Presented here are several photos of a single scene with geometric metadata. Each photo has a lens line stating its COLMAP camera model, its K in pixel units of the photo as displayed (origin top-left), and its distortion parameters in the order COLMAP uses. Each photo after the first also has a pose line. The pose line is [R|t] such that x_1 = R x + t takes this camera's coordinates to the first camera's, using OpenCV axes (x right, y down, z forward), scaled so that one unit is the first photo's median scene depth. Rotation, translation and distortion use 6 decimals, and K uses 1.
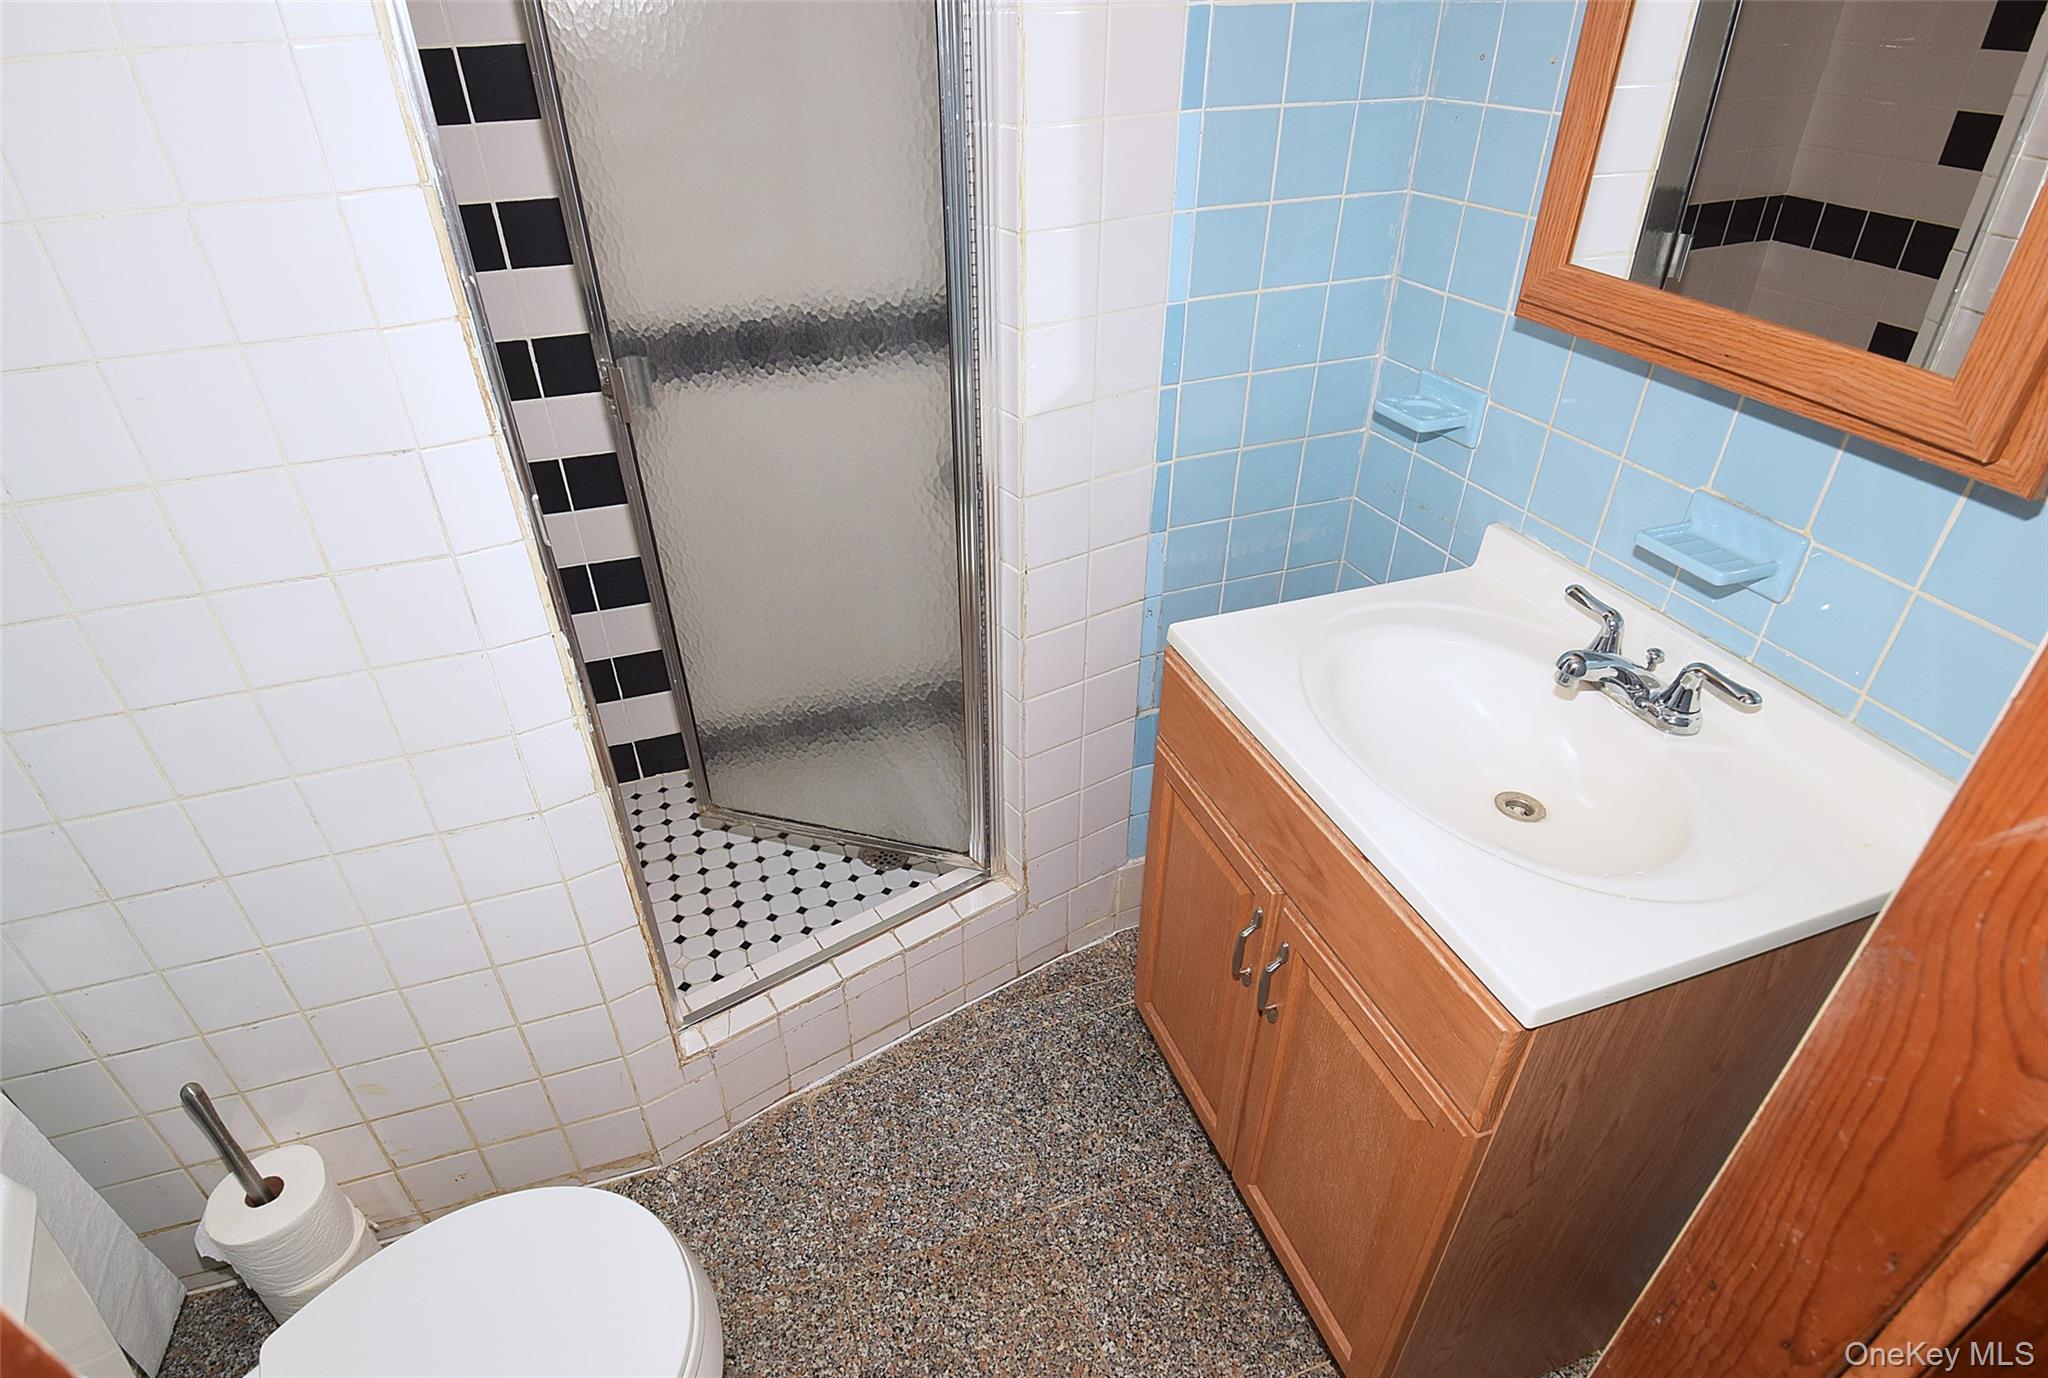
lens RADIAL K [[1019.1, 0, 998.7], [0, 1019.1, 684.2], [0, 0, 1]] dist [-0.002910, -0.000543]
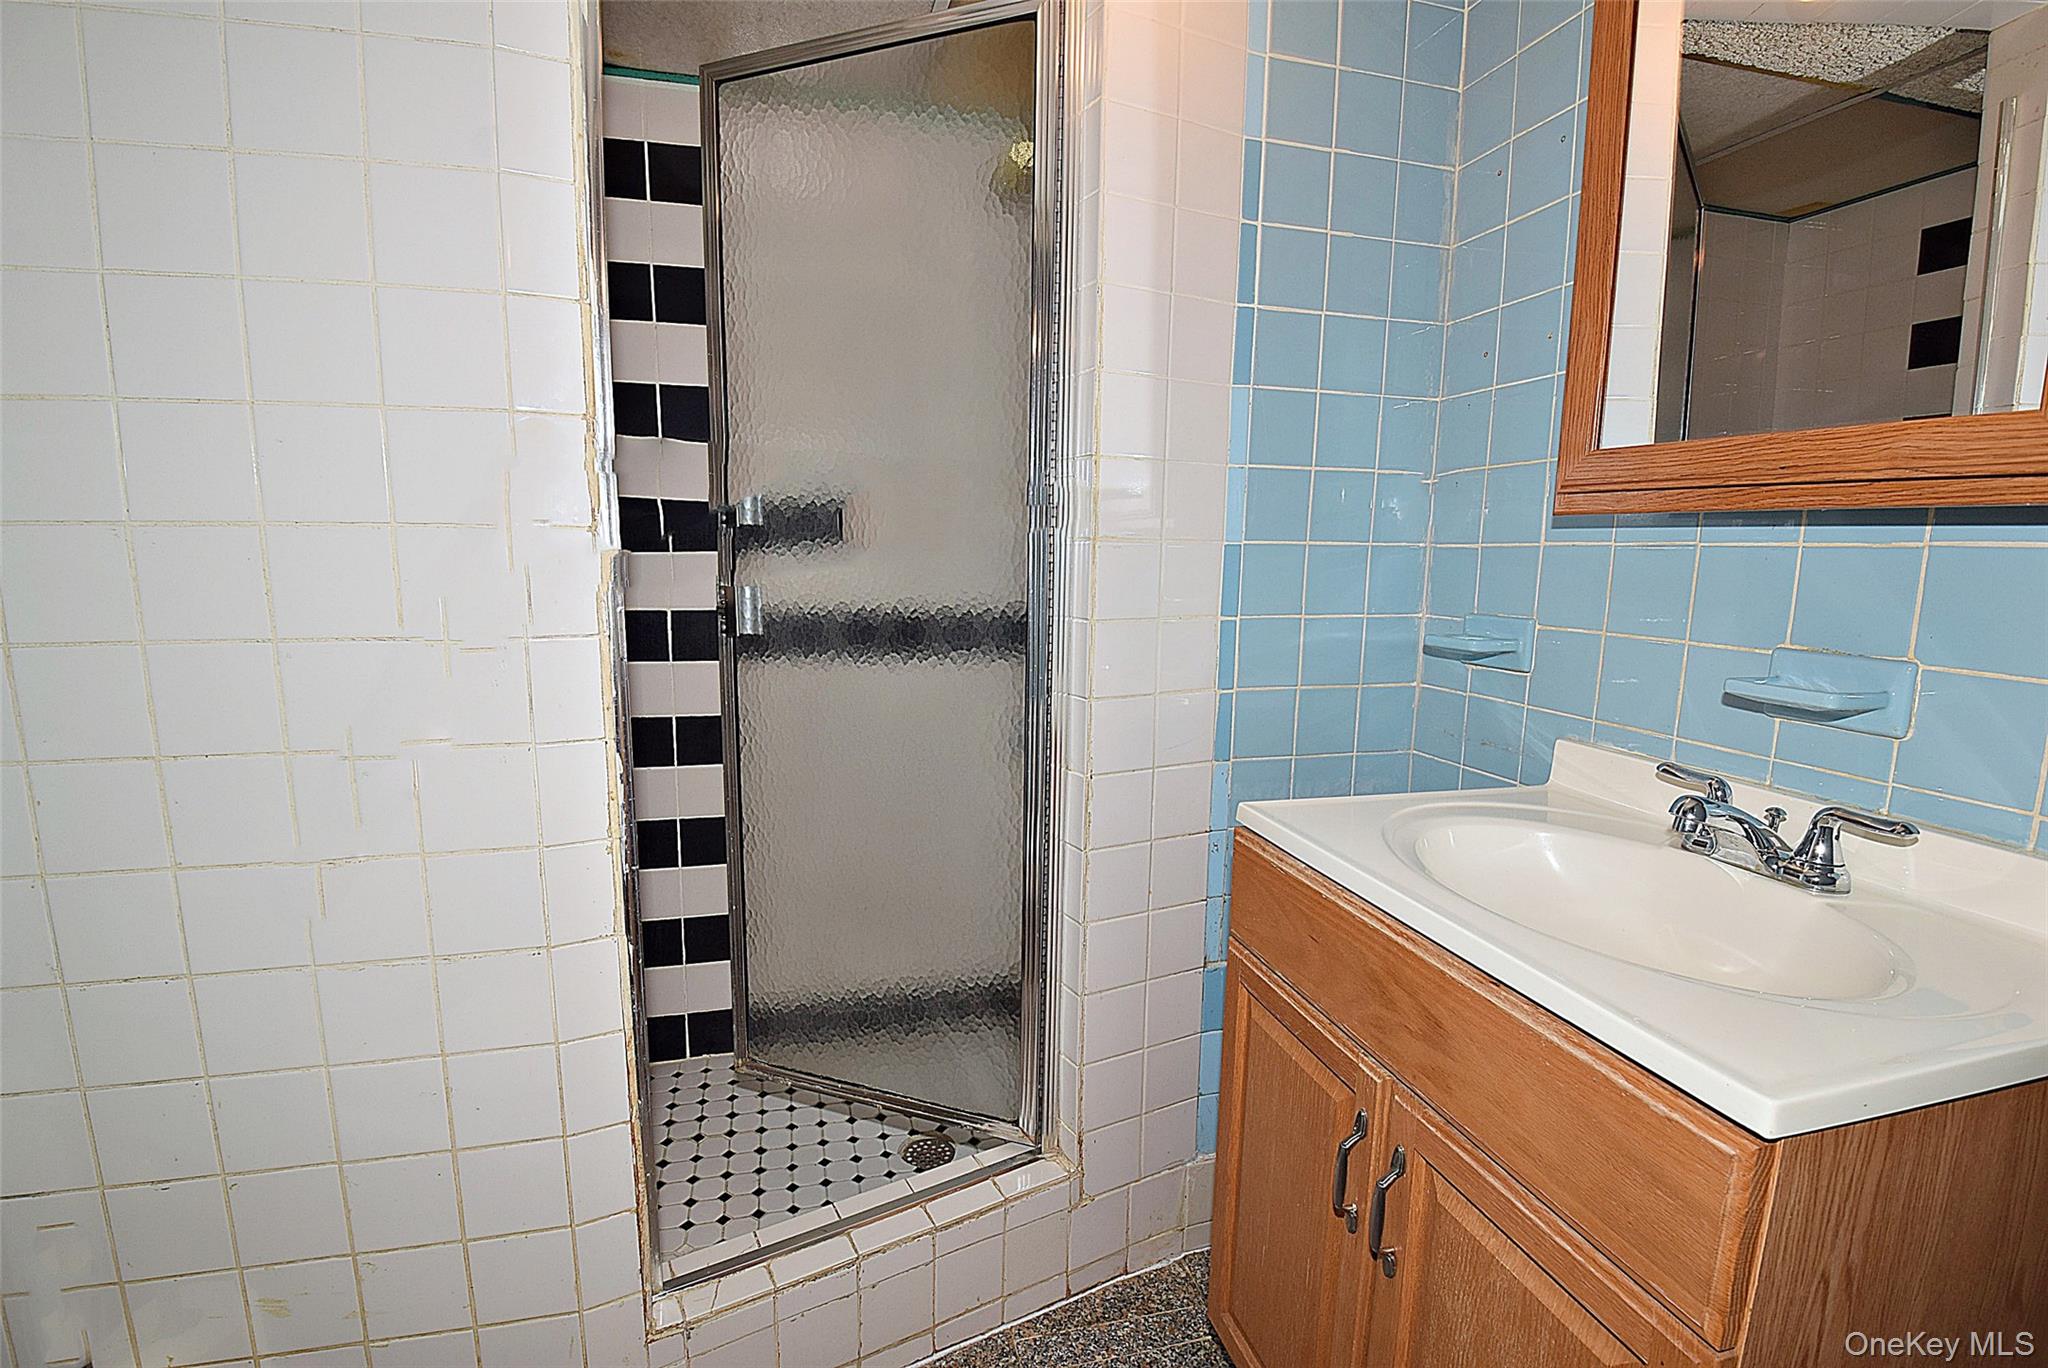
lens RADIAL K [[918.3, 0, 1024.0], [0, 918.3, 684.0], [0, 0, 1]] dist [0.002302, -0.010751]
pose [[0.997833, 0.039112, -0.052916, 0.004672], [-0.057430, 0.910180, -0.410212, 0.174842], [0.032119, 0.412362, 0.910454, 0.128483]]
